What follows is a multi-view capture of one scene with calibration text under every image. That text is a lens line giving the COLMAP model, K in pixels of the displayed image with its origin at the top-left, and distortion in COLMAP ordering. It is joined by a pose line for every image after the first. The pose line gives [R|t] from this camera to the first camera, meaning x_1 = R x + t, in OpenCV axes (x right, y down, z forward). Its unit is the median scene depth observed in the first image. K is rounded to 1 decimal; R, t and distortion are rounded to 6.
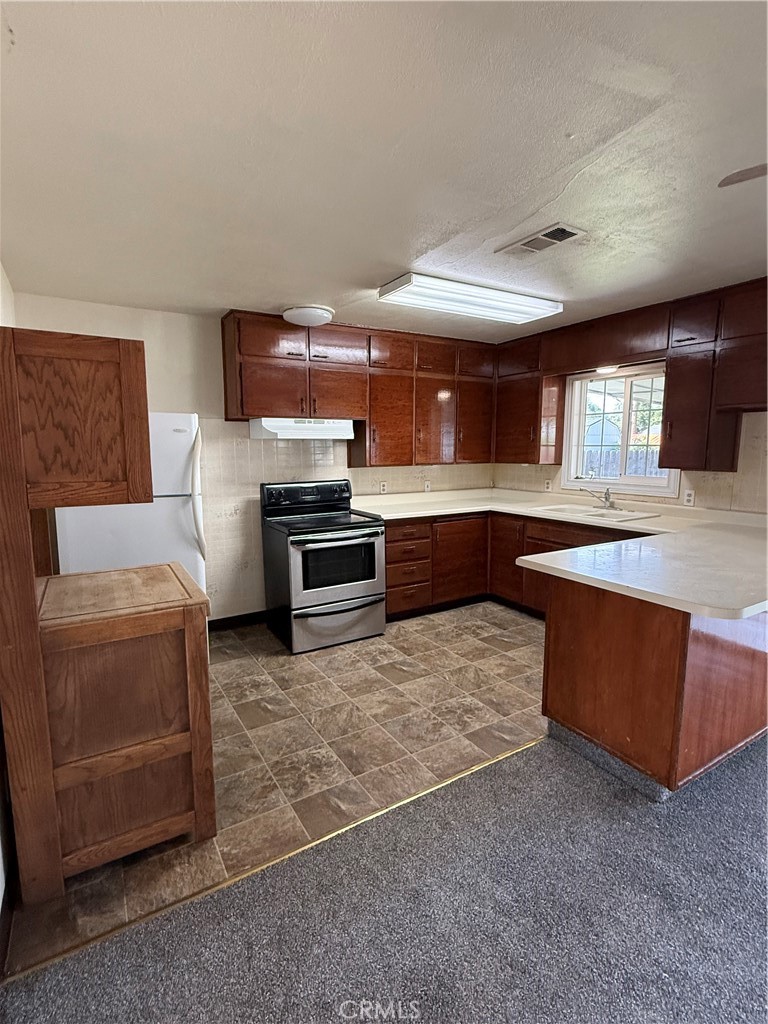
lens RADIAL K [[497.7, 0, 384.4], [0, 497.7, 508.6], [0, 0, 1]] dist [0.000091, 0.000349]
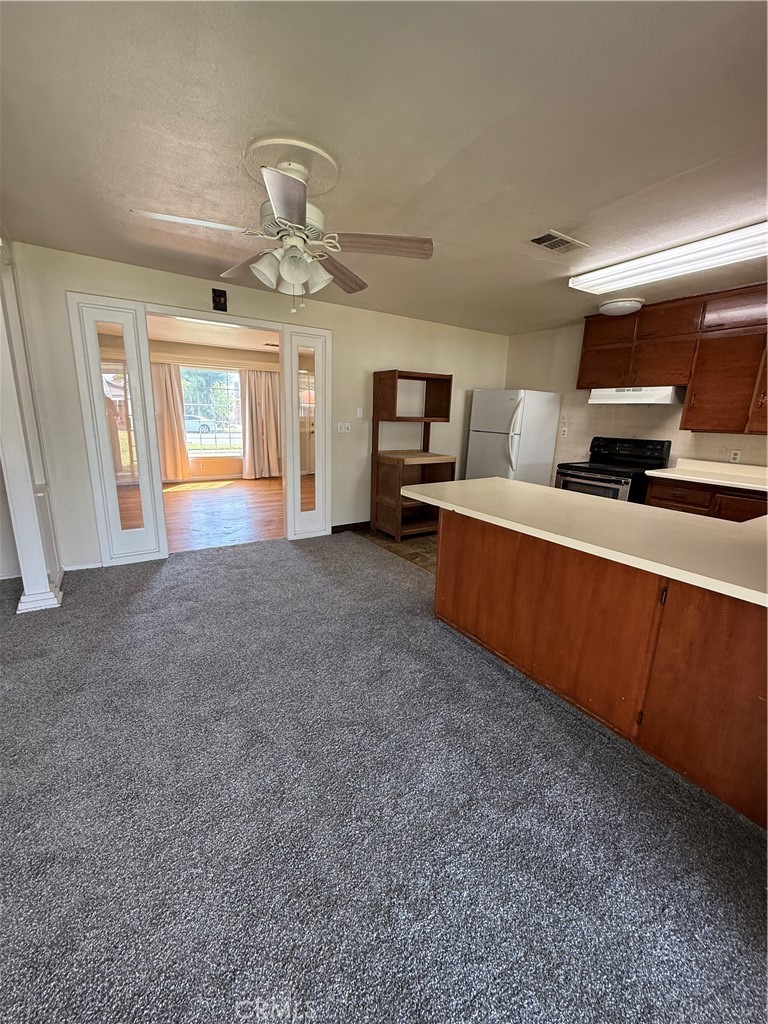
lens RADIAL K [[409.5, 0, 383.9], [0, 409.5, 512.5], [0, 0, 1]] dist [0.000485, -0.000094]
pose [[0.030871, 0.241379, -0.969940, 0.909706], [-0.151488, 0.960322, 0.234164, -0.024633], [0.987977, 0.139706, 0.066212, 0.354934]]
